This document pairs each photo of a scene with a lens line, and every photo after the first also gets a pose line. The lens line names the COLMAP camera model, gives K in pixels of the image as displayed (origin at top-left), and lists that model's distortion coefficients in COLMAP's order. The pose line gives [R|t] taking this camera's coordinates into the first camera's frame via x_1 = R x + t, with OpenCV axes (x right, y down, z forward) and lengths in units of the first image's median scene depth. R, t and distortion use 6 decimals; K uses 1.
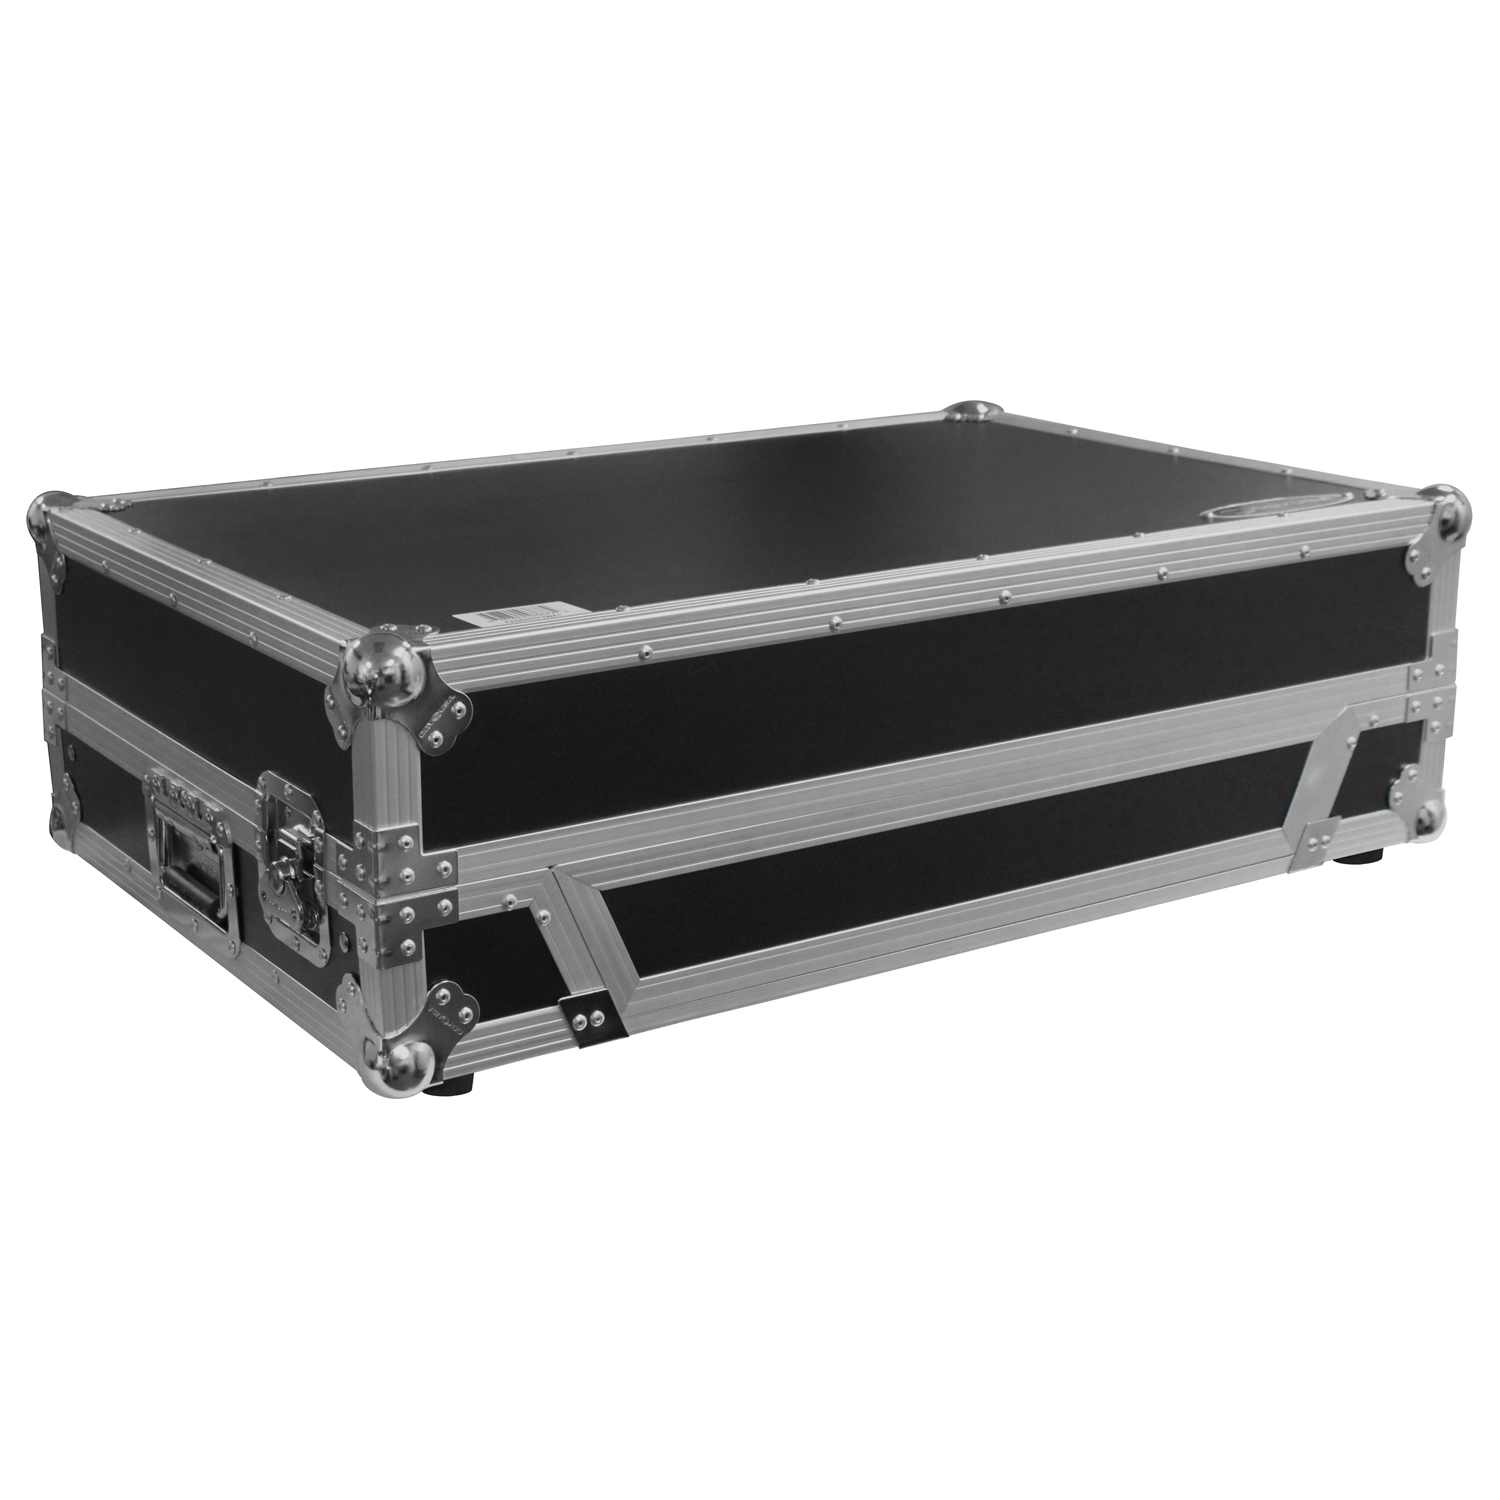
lens RADIAL K [[2498.2, 0, 752.1], [0, 2498.2, 756.5], [0, 0, 1]] dist [-0.125866, 0.000000]
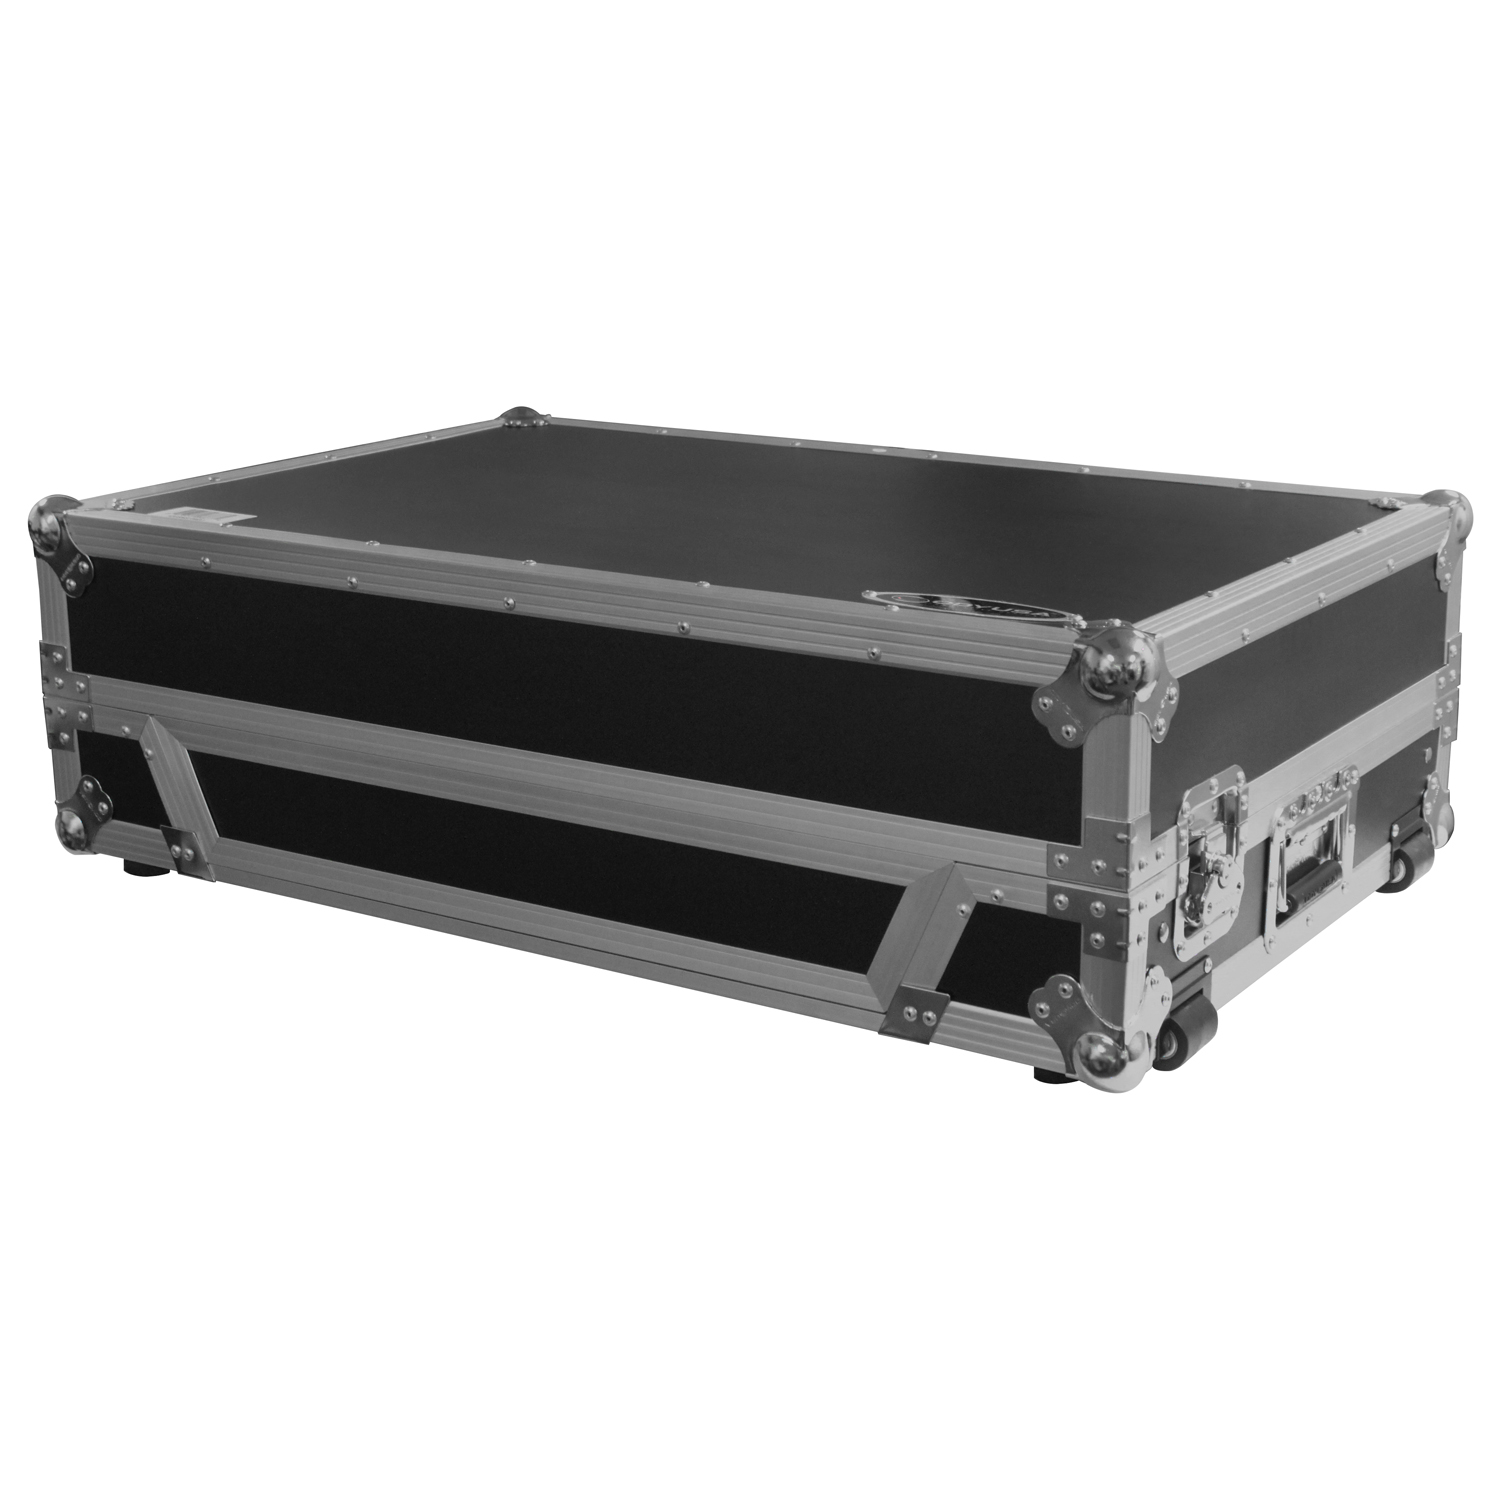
lens RADIAL K [[2493.9, 0, 749.5], [0, 2493.9, 759.7], [0, 0, 1]] dist [-0.111460, 0.000000]
pose [[0.414222, 0.254346, -0.873916, 1.091394], [-0.242182, 0.956347, 0.163547, -0.201950], [0.877364, 0.143902, 0.457738, 0.678759]]
